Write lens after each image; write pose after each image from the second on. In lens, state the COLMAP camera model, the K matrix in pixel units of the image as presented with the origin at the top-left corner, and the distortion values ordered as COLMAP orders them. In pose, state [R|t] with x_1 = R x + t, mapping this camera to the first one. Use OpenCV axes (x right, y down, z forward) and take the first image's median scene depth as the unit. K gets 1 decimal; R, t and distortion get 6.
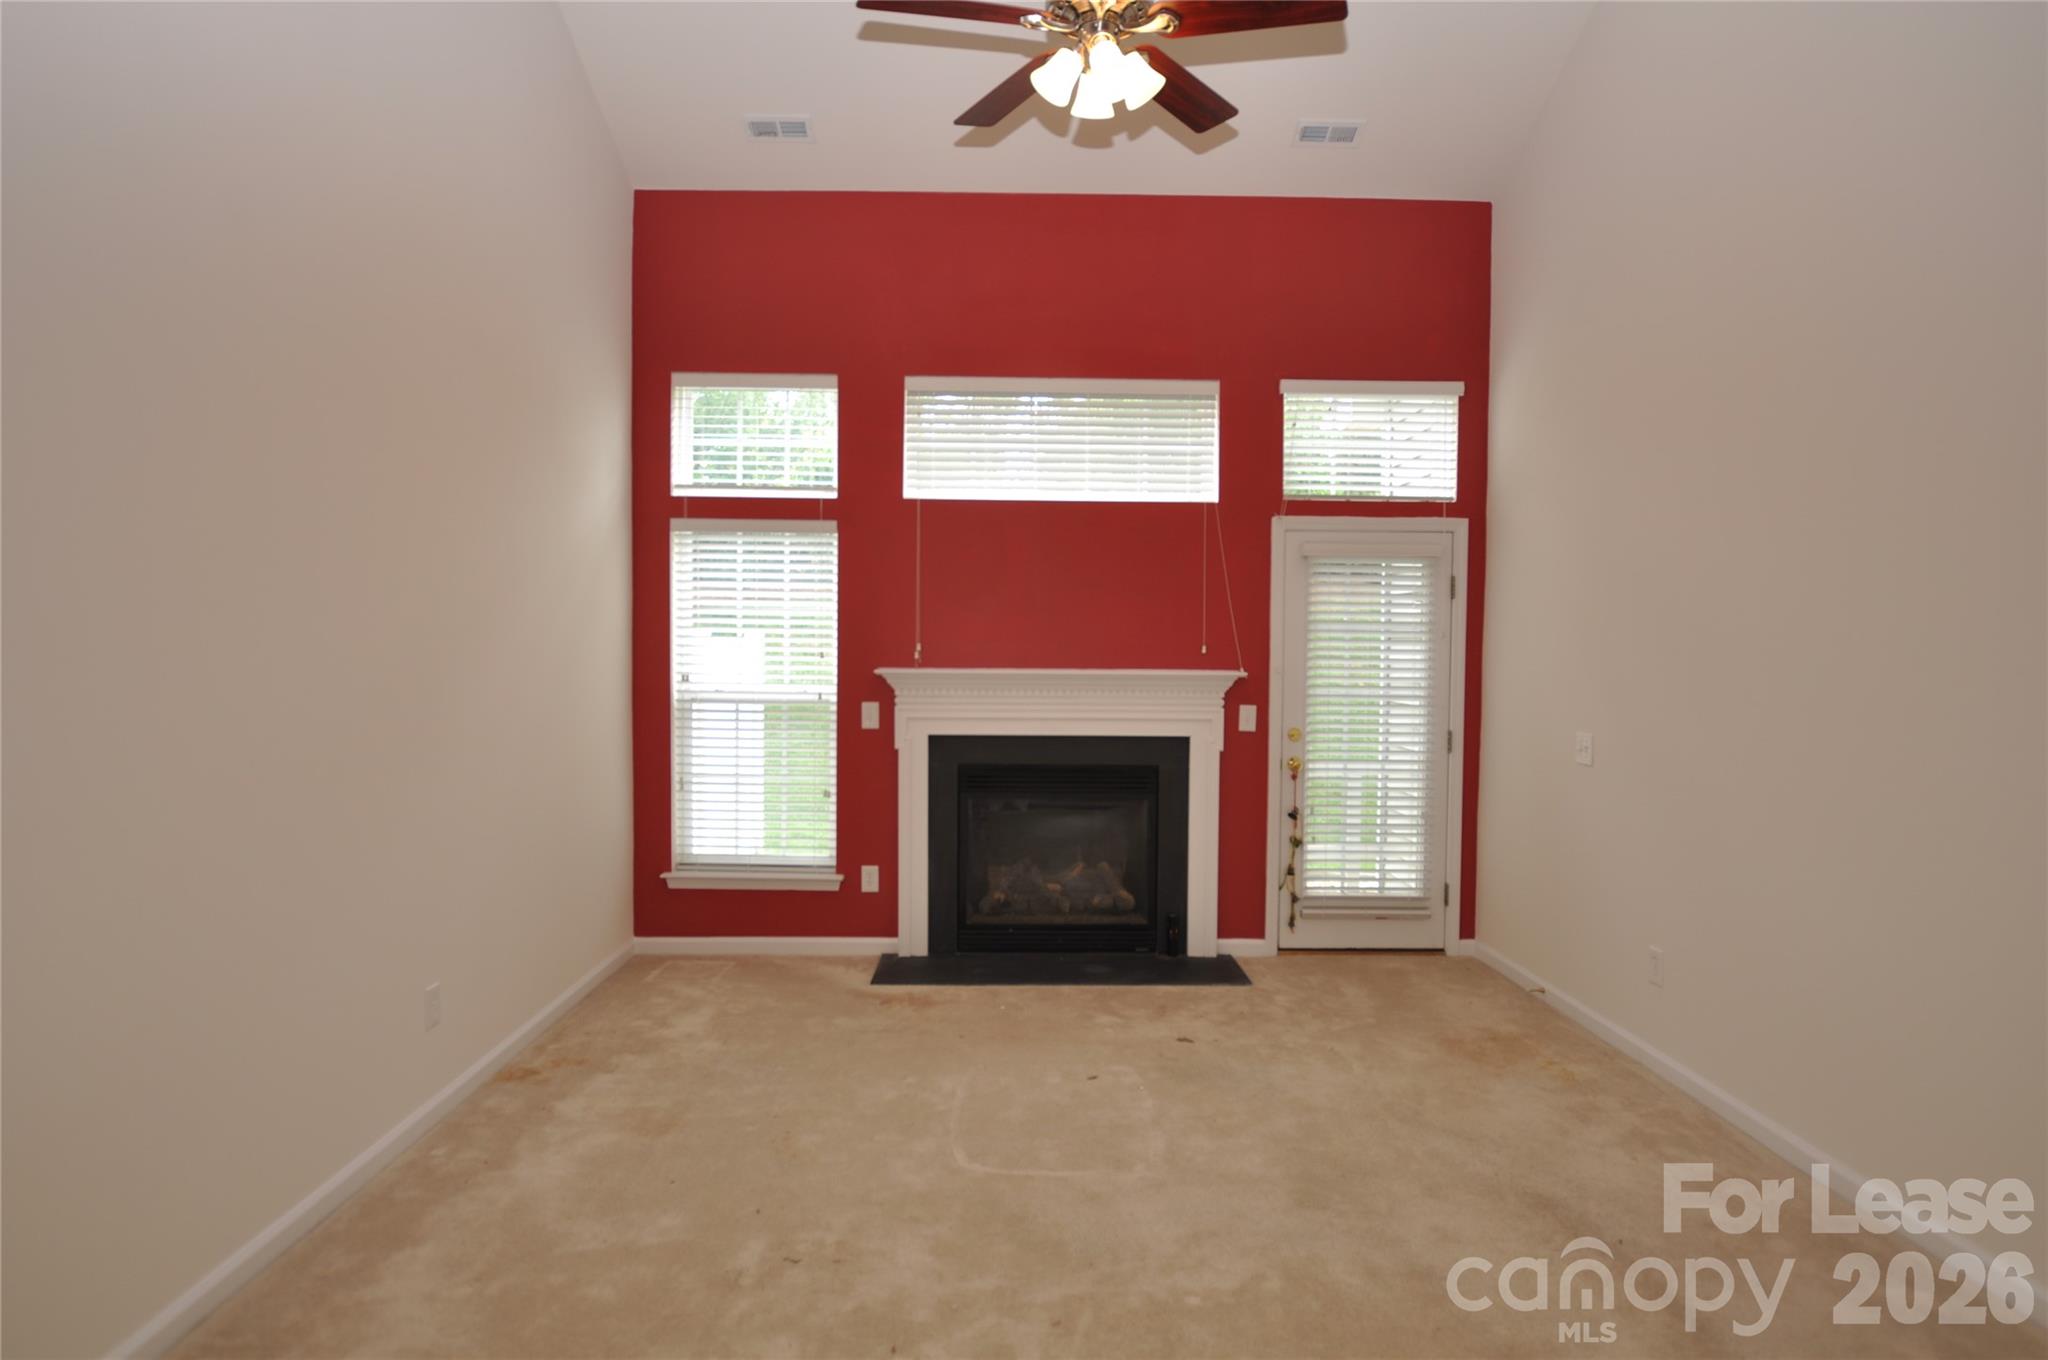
lens RADIAL K [[1148.9, 0, 1027.0], [0, 1148.9, 681.4], [0, 0, 1]] dist [-0.017431, 0.006022]
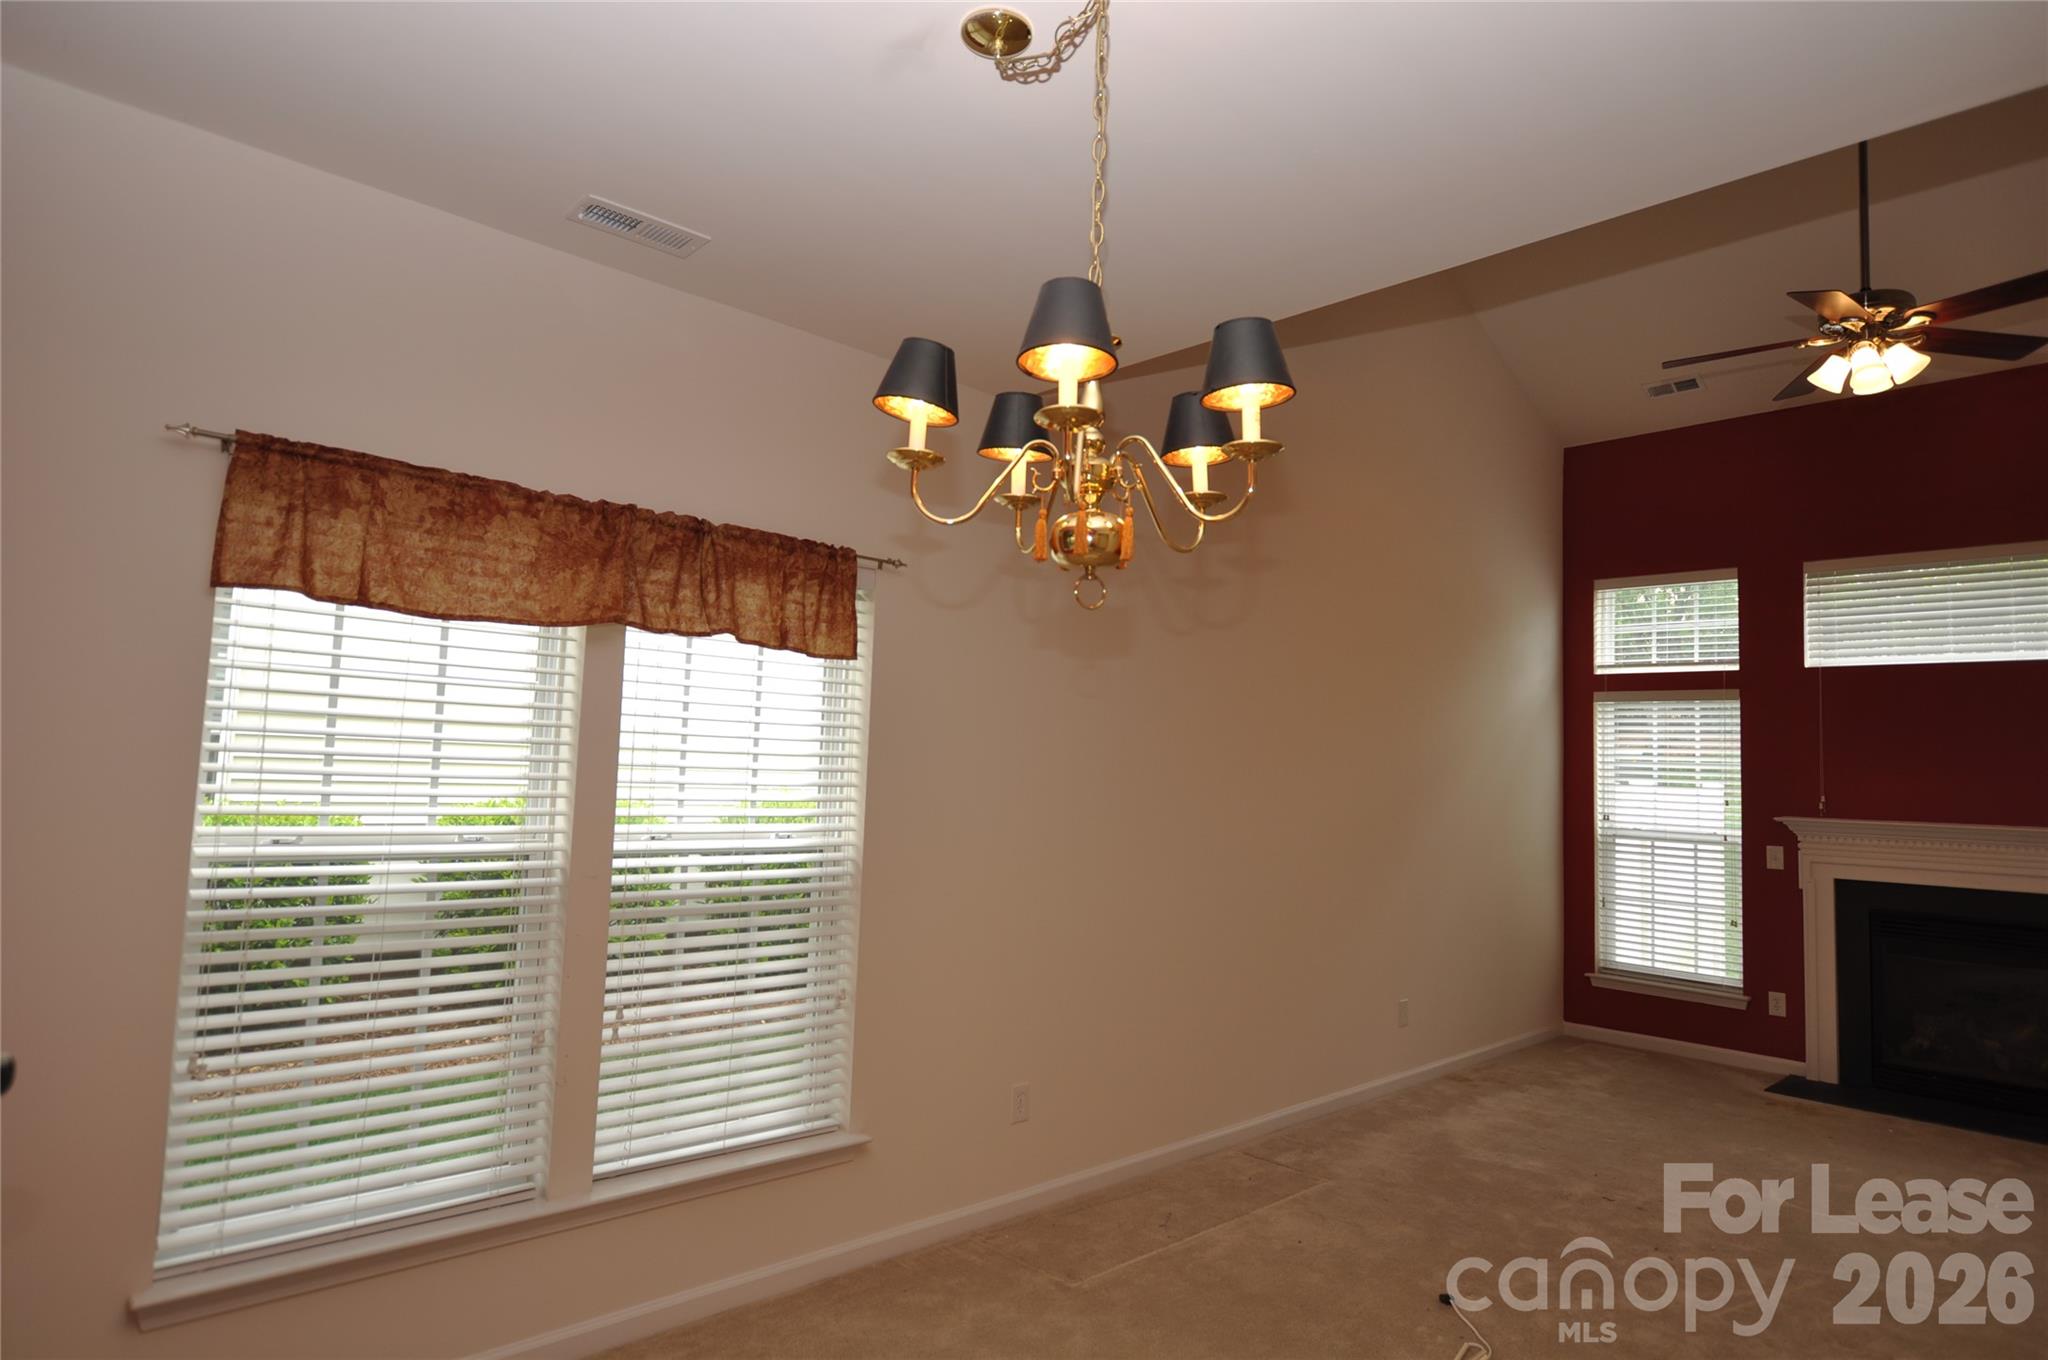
lens RADIAL K [[1148.9, 0, 1026.3], [0, 1148.9, 684.1], [0, 0, 1]] dist [-0.017431, 0.006022]
pose [[0.669288, -0.041447, -0.741846, 0.214806], [-0.052154, 0.993360, -0.102551, 0.013525], [0.741170, 0.107326, 0.662682, -0.321738]]
